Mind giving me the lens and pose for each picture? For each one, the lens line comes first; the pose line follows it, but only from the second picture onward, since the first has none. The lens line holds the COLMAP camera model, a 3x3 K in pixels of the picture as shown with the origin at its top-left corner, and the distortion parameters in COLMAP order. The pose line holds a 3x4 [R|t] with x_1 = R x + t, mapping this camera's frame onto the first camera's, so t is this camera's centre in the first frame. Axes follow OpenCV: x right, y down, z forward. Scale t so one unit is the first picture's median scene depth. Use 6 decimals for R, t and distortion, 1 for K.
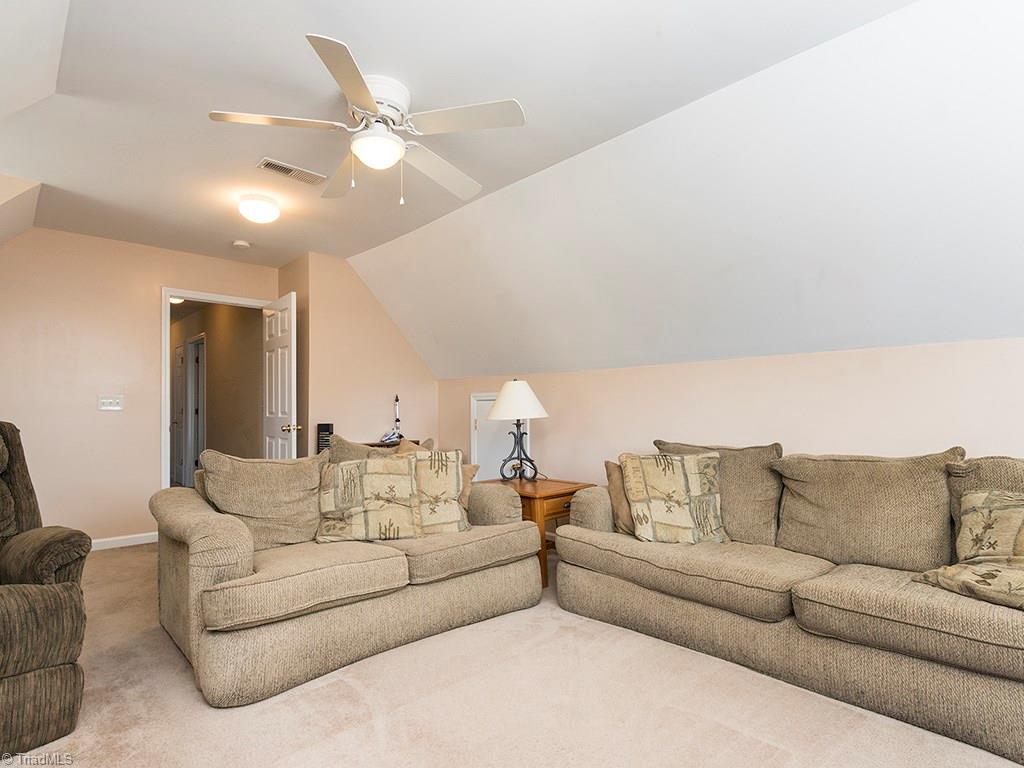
lens RADIAL K [[539.5, 0, 508.6], [0, 539.5, 395.0], [0, 0, 1]] dist [-0.000040, -0.001144]
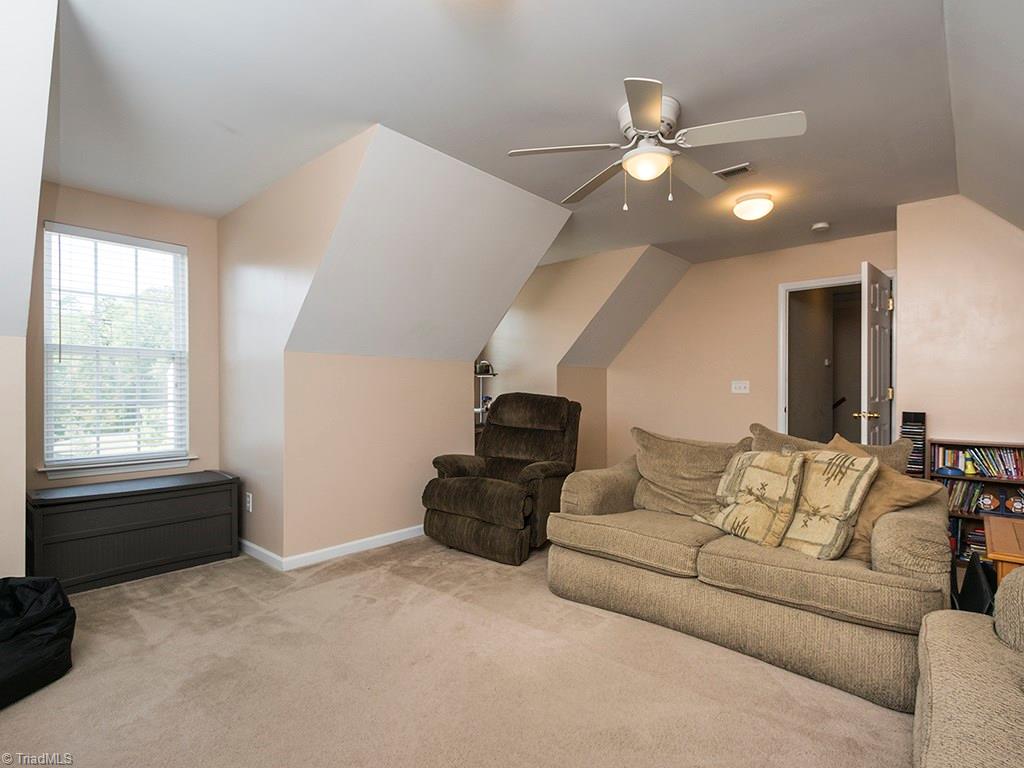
lens RADIAL K [[539.5, 0, 508.6], [0, 539.5, 395.0], [0, 0, 1]] dist [-0.000040, -0.001144]
pose [[0.061929, 0.012828, -0.997998, 0.670419], [0.031556, 0.999392, 0.014804, -0.006725], [0.997582, -0.032409, 0.061486, 0.529995]]
